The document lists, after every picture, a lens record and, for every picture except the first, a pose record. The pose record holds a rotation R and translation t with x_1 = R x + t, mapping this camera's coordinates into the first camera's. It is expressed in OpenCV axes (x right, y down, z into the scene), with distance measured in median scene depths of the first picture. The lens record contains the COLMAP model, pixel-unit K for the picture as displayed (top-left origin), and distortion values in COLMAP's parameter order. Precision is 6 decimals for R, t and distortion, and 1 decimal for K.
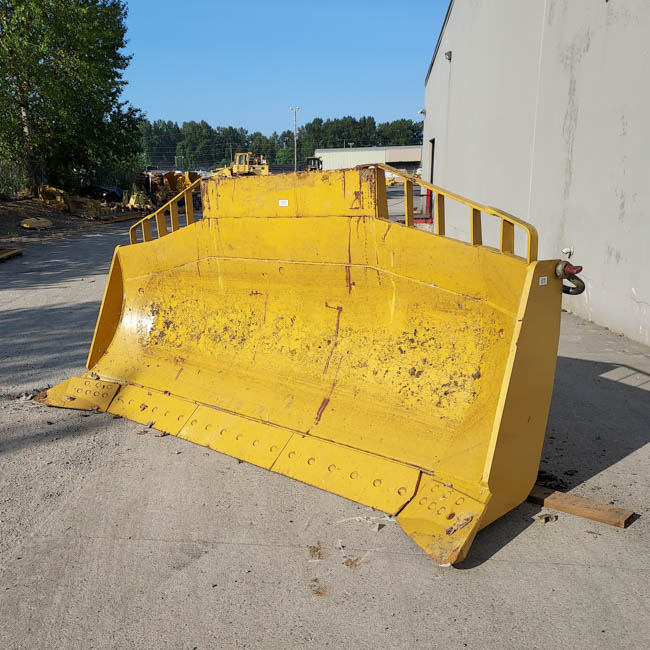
lens RADIAL K [[690.2, 0, 306.0], [0, 690.2, 371.4], [0, 0, 1]] dist [0.039947, -0.005378]
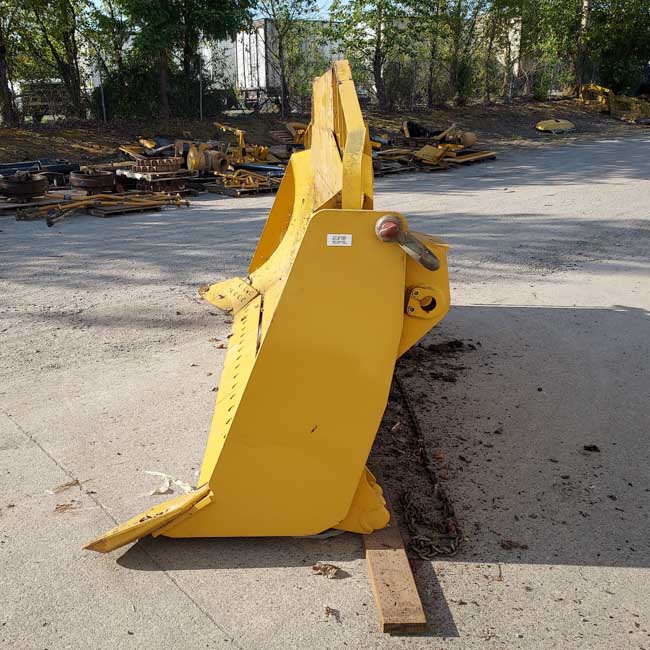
lens RADIAL K [[690.2, 0, 306.0], [0, 690.2, 371.4], [0, 0, 1]] dist [0.039947, -0.005378]
pose [[0.716331, 0.270614, -0.643146, 0.508259], [-0.184673, 0.962390, 0.199254, -0.092886], [0.672878, -0.023960, 0.739365, 0.301552]]
